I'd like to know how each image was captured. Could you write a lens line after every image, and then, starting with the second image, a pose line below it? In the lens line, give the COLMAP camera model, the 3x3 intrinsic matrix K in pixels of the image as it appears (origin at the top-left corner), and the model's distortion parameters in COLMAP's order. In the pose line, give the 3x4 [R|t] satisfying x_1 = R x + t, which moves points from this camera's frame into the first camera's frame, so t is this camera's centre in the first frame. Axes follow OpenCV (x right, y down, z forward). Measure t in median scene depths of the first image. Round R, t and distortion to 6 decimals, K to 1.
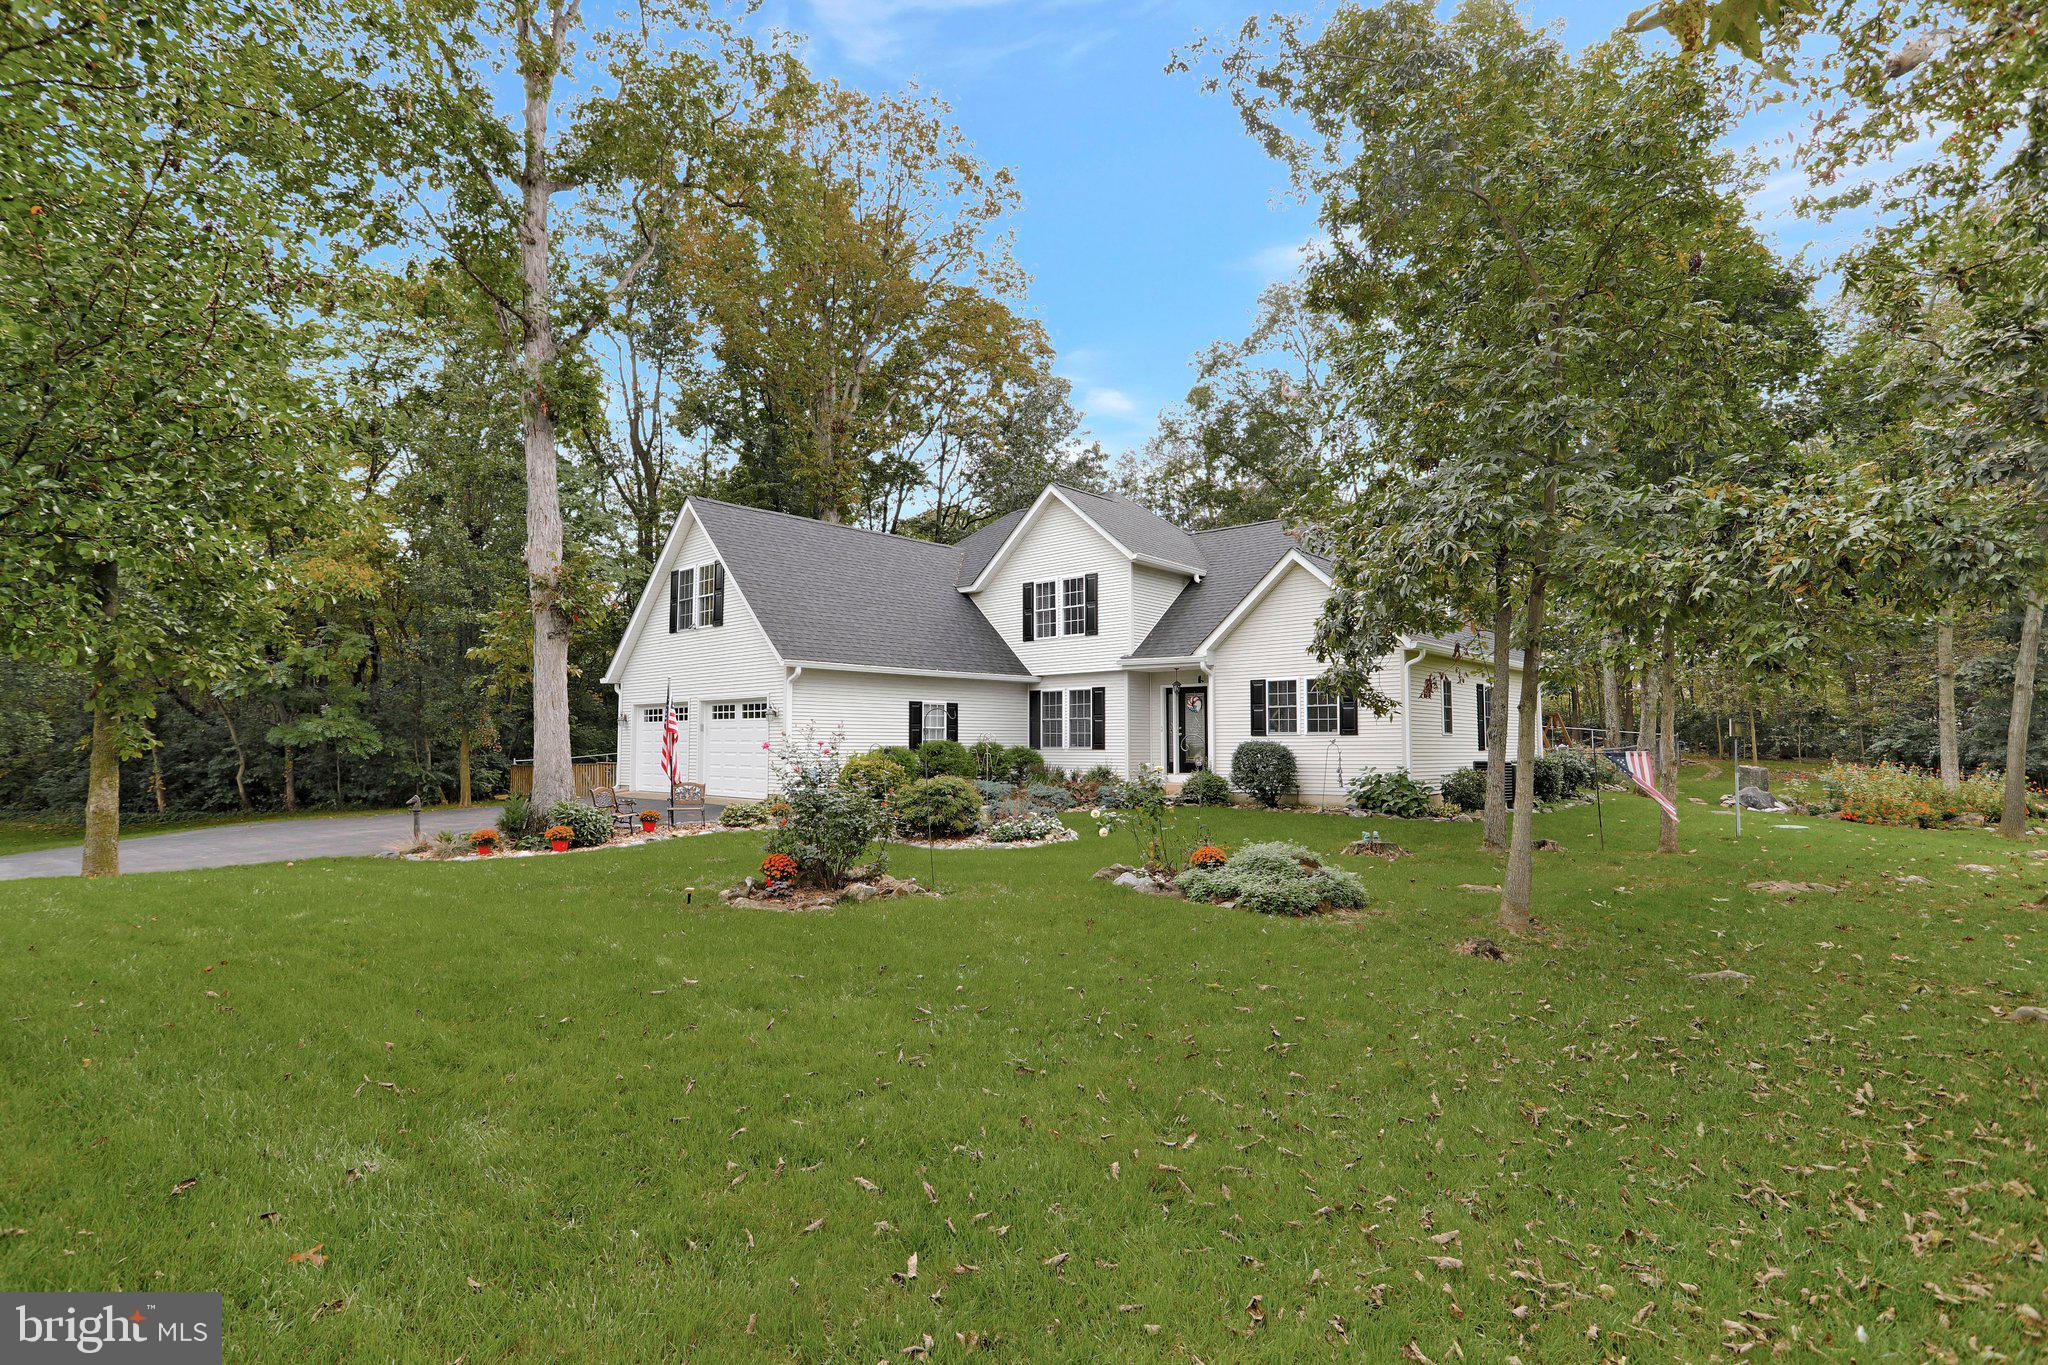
lens RADIAL K [[995.0, 0, 1024.0], [0, 995.0, 682.5], [0, 0, 1]] dist [-0.055452, 0.000881]
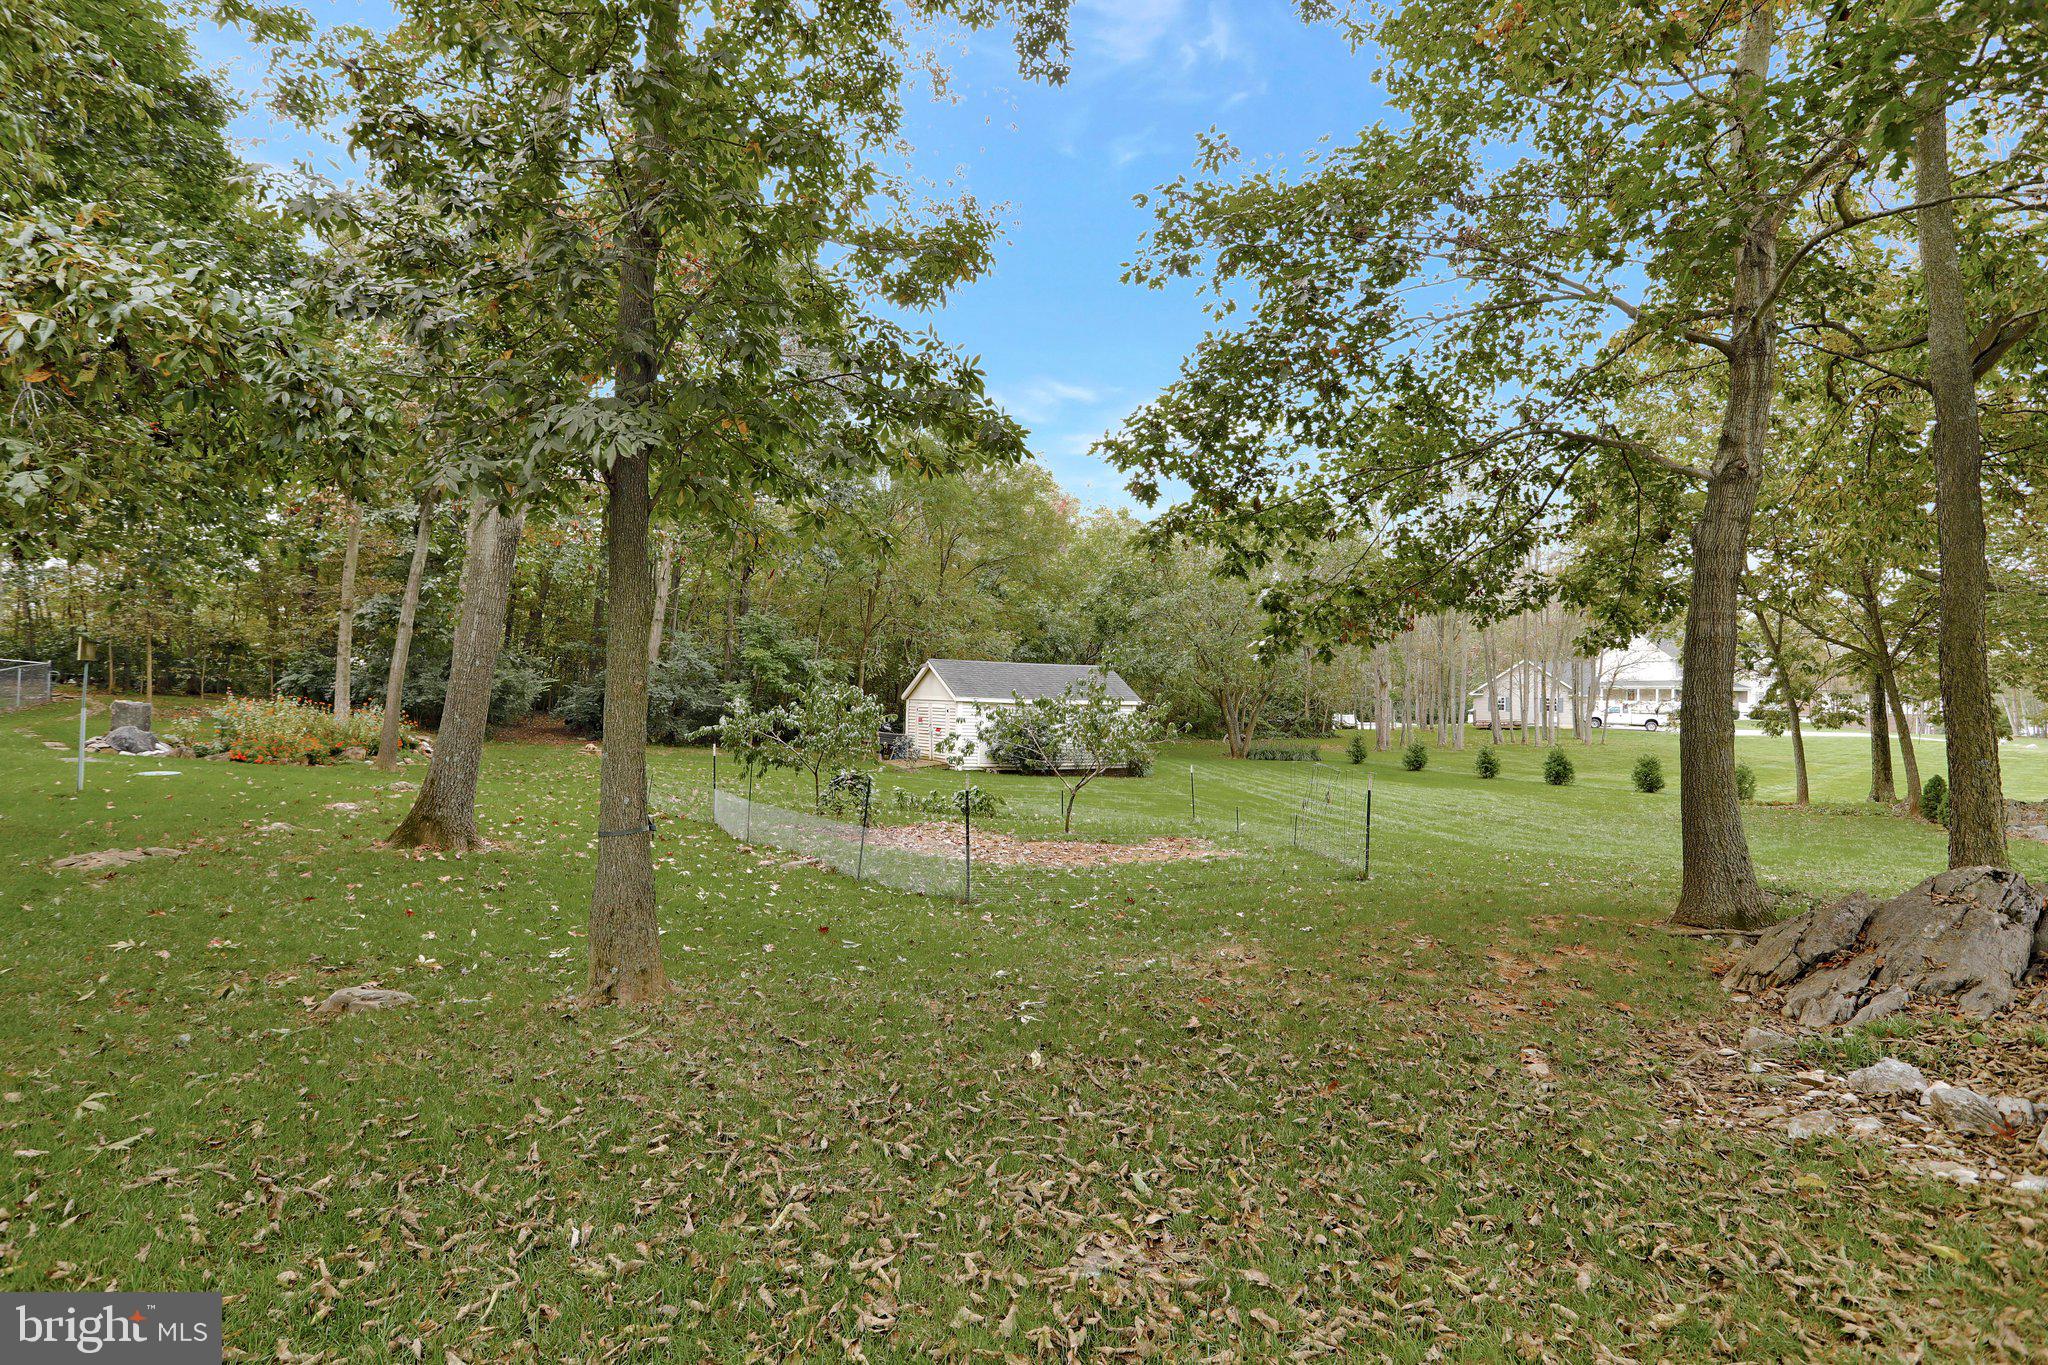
lens RADIAL K [[1097.6, 0, 1024.0], [0, 1097.6, 682.5], [0, 0, 1]] dist [-0.090057, -0.000131]
pose [[0.229278, 0.001770, 0.973359, 0.084841], [-0.065608, 0.997752, 0.013640, 0.009473], [-0.971147, -0.066988, 0.228879, 0.064095]]
